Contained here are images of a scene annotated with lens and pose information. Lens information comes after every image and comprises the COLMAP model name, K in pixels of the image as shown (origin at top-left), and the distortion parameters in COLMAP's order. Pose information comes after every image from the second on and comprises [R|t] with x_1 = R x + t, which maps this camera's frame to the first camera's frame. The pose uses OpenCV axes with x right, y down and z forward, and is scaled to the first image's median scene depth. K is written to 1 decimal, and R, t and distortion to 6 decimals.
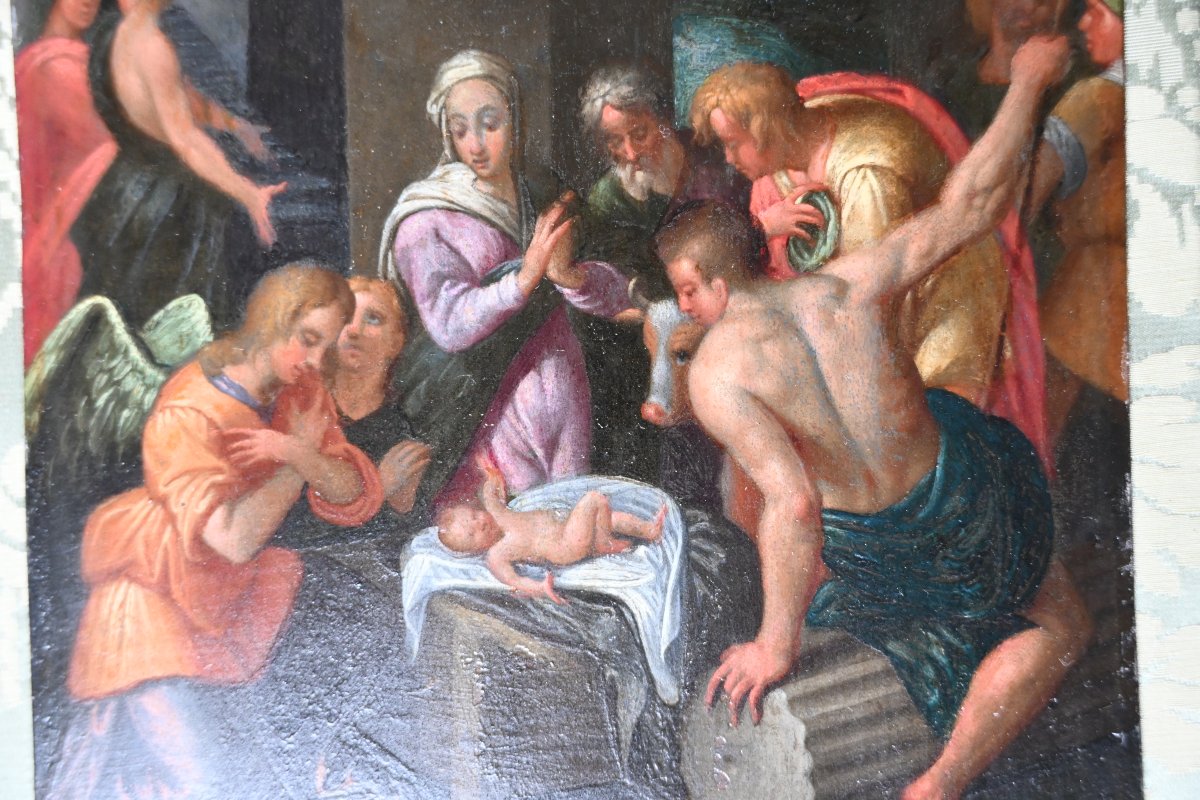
lens RADIAL K [[1465.1, 0, 599.3], [0, 1465.1, 395.7], [0, 0, 1]] dist [0.026499, 0.000000]
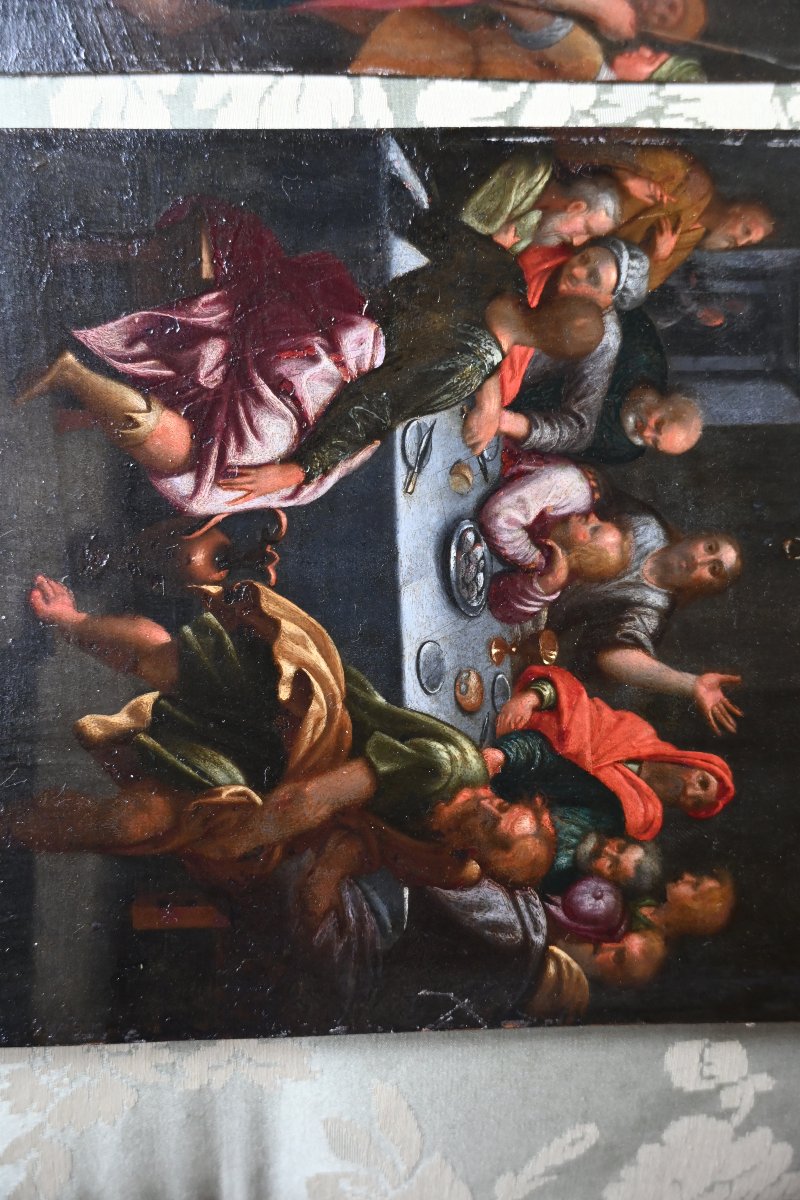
lens RADIAL K [[1465.1, 0, 398.4], [0, 1465.1, 596.8], [0, 0, 1]] dist [0.026499, 0.000000]
pose [[-0.011118, 0.999340, -0.034574, 0.846206], [-0.997510, -0.013492, -0.069217, 0.043035], [-0.069638, 0.033718, 0.997002, -0.247390]]
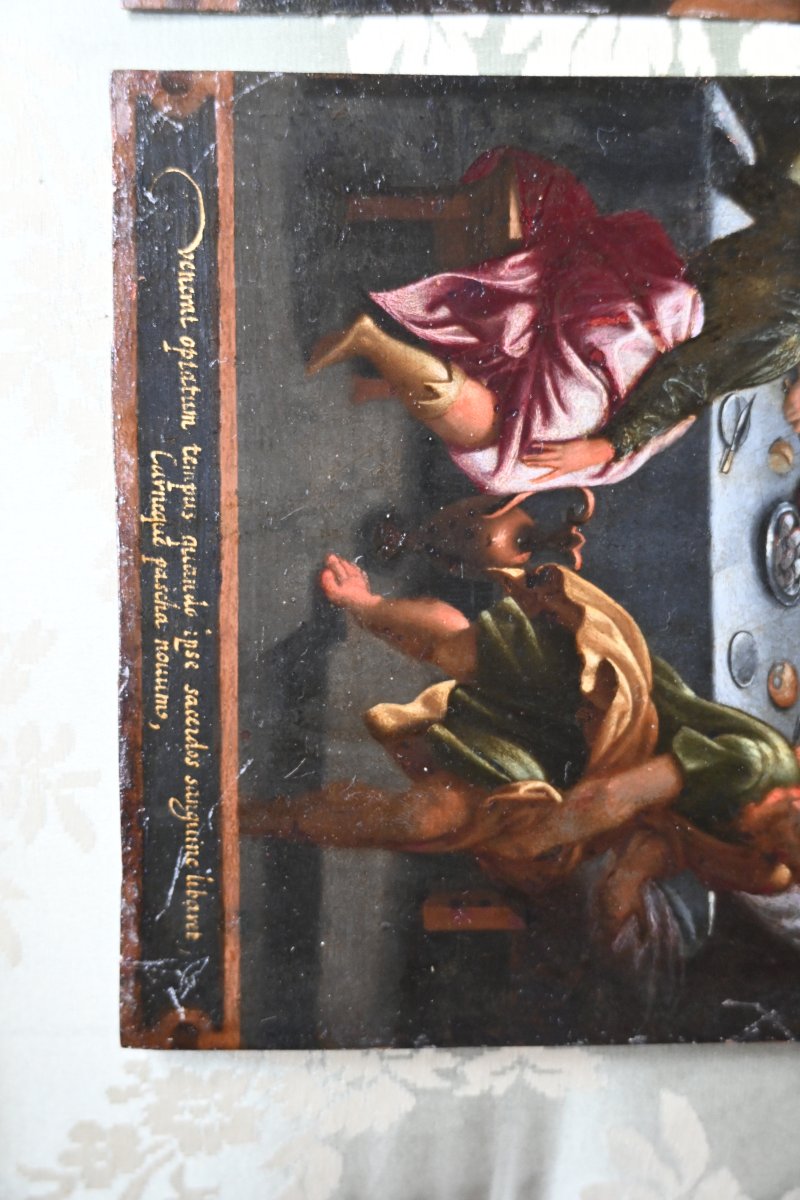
lens RADIAL K [[1465.1, 0, 406.1], [0, 1465.1, 604.8], [0, 0, 1]] dist [0.026499, 0.000000]
pose [[-0.027448, 0.999621, 0.002291, 0.824052], [-0.997878, -0.027265, -0.059129, 0.266521], [-0.059044, -0.003909, 0.998248, -0.156682]]
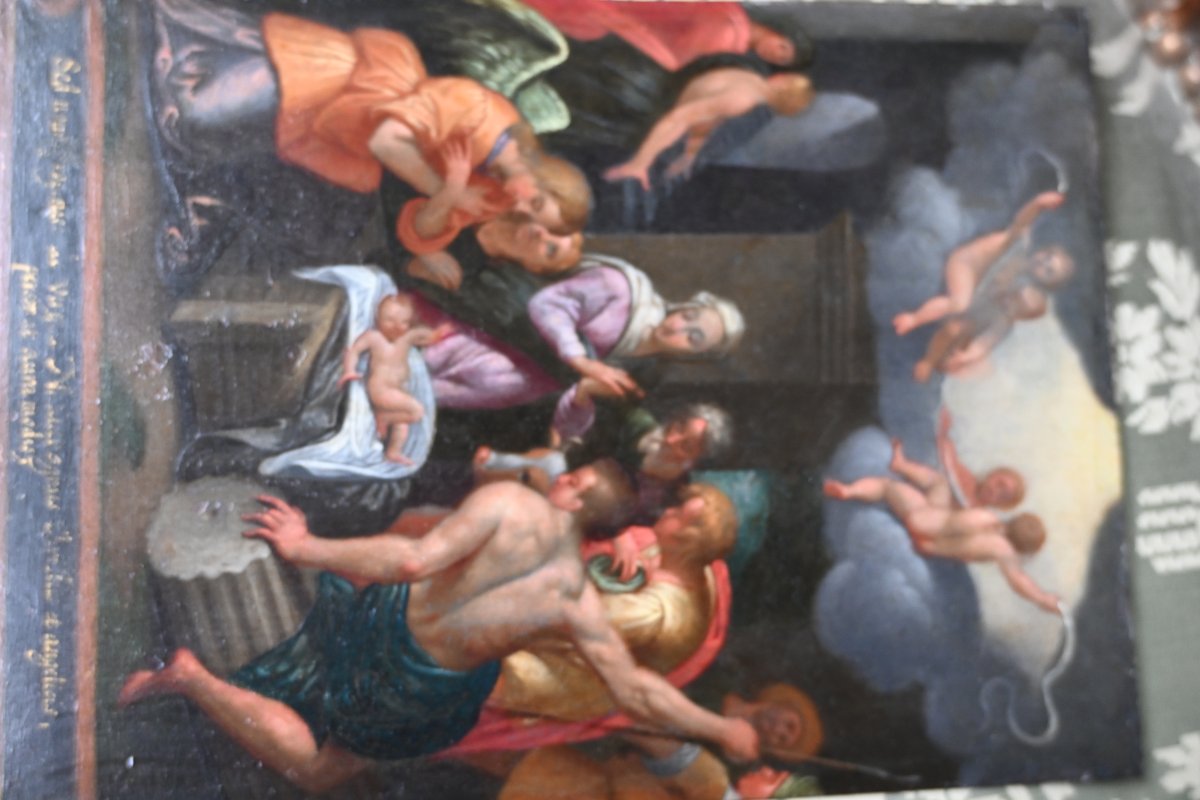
lens RADIAL K [[1465.1, 0, 603.6], [0, 1465.1, 401.8], [0, 0, 1]] dist [0.026499, 0.000000]
pose [[0.001443, 0.998198, -0.059984, 0.068171], [-0.985883, -0.008623, -0.167215, 0.126708], [-0.167431, 0.059379, 0.984094, -0.337023]]
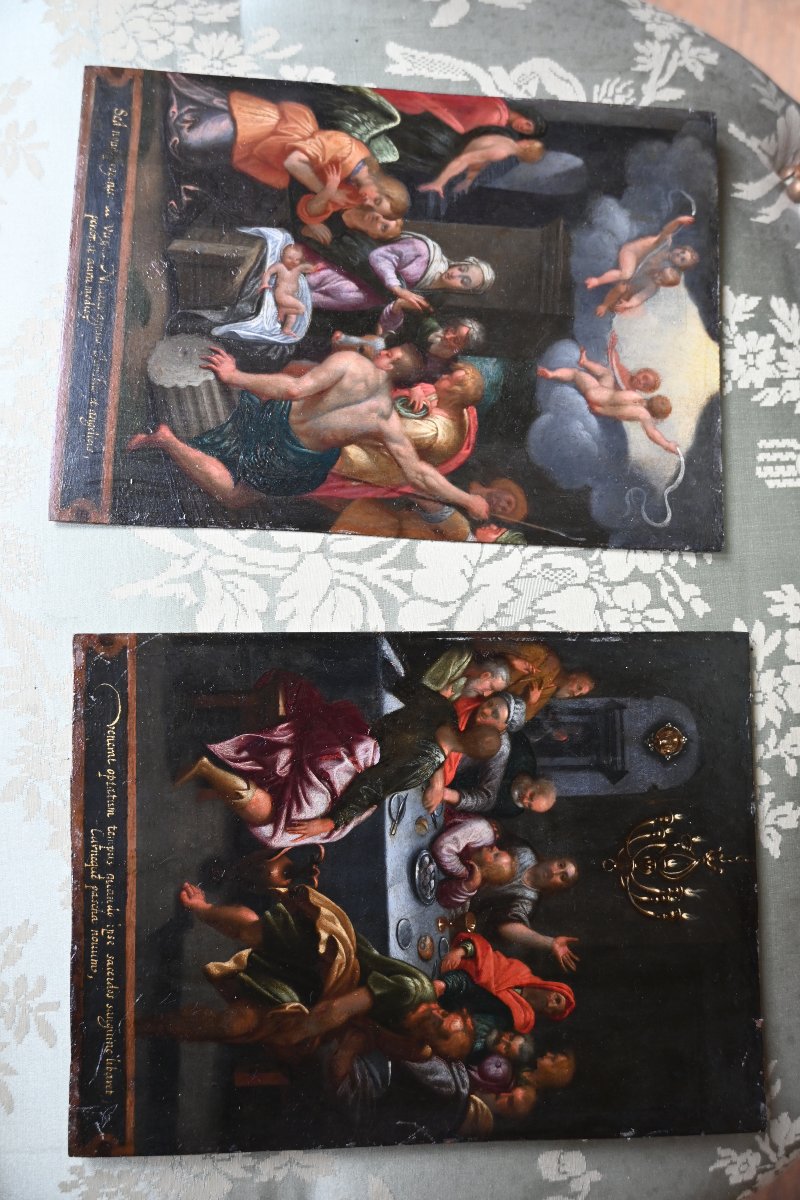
lens RADIAL K [[1465.1, 0, 400.5], [0, 1465.1, 604.3], [0, 0, 1]] dist [0.026499, 0.000000]
pose [[-0.014718, 0.991991, -0.125450, 0.647082], [-0.993891, -0.028239, -0.106689, 0.184763], [-0.109377, 0.123113, 0.986347, -1.251436]]
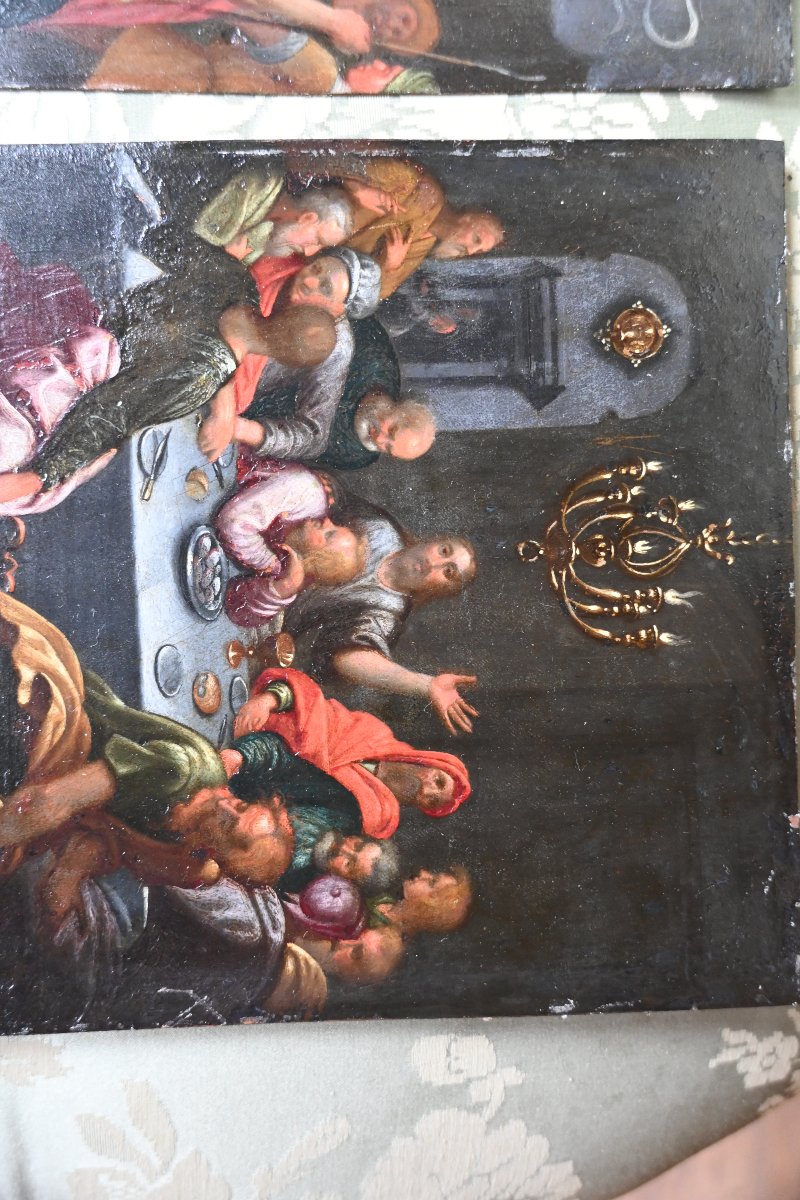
lens RADIAL K [[1465.1, 0, 397.0], [0, 1465.1, 594.5], [0, 0, 1]] dist [0.026499, 0.000000]
pose [[-0.002823, 0.999335, -0.036350, 0.842404], [-0.998456, -0.004834, -0.055342, -0.198033], [-0.055481, 0.036138, 0.997806, -0.286532]]
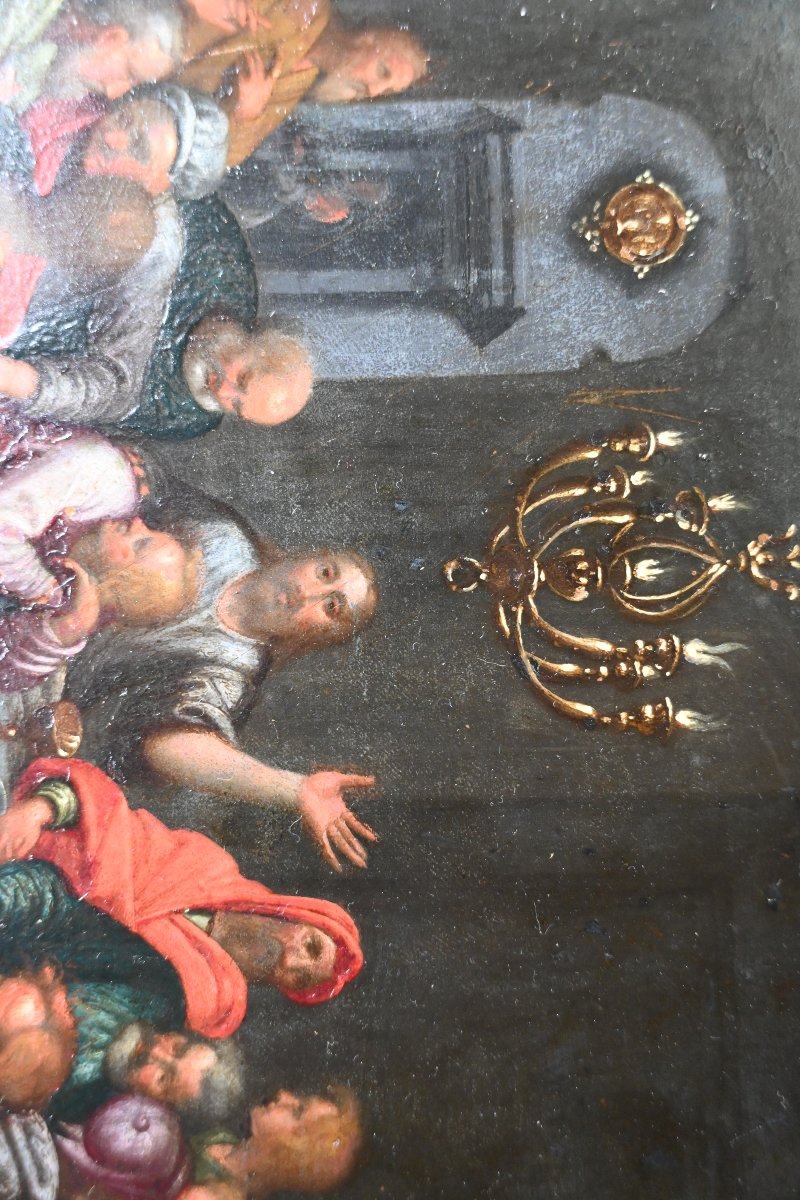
lens RADIAL K [[1465.1, 0, 403.9], [0, 1465.1, 601.7], [0, 0, 1]] dist [0.026499, 0.000000]
pose [[-0.017114, 0.998591, -0.050227, 0.812441], [-0.999852, -0.017188, -0.001034, -0.351691], [-0.001896, 0.050202, 0.998737, 0.194968]]
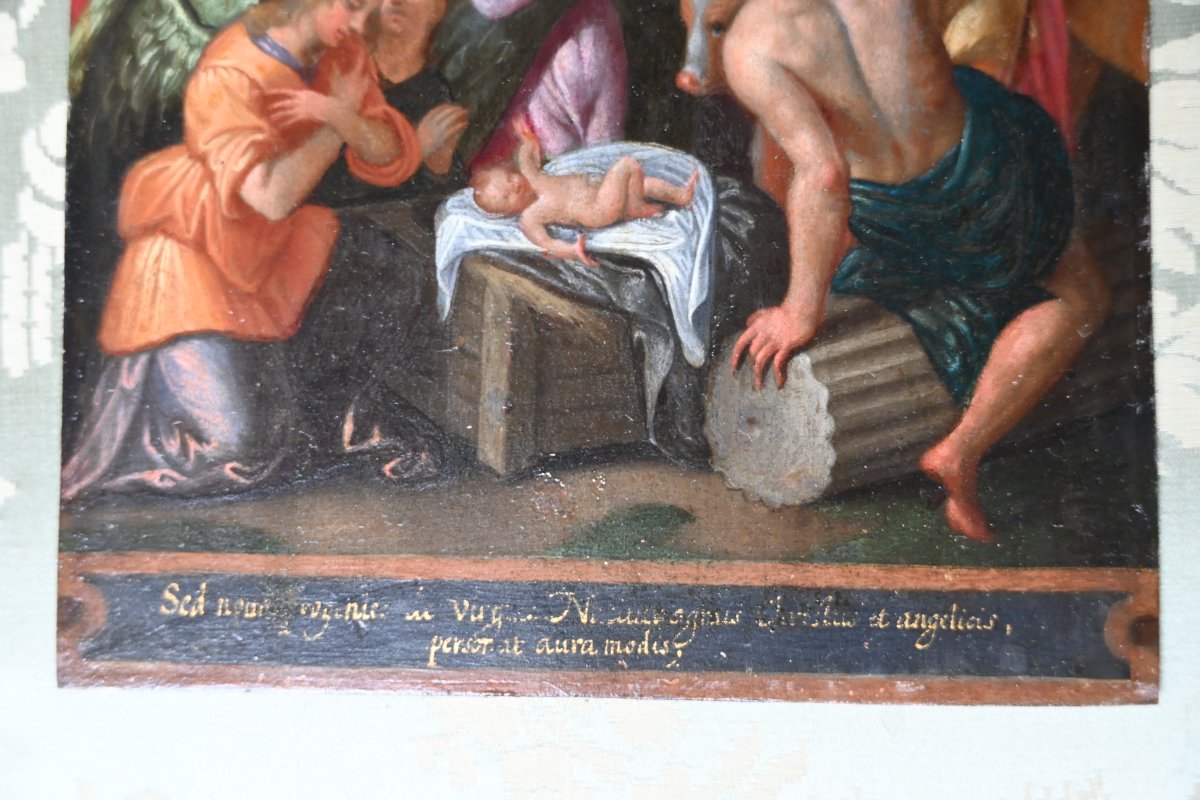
lens RADIAL K [[1465.1, 0, 597.9], [0, 1465.1, 419.6], [0, 0, 1]] dist [0.026499, 0.000000]
pose [[0.999311, 0.031780, 0.019154, -0.038045], [-0.030758, 0.998201, -0.051467, 0.301643], [-0.020755, 0.050843, 0.998491, -0.011686]]
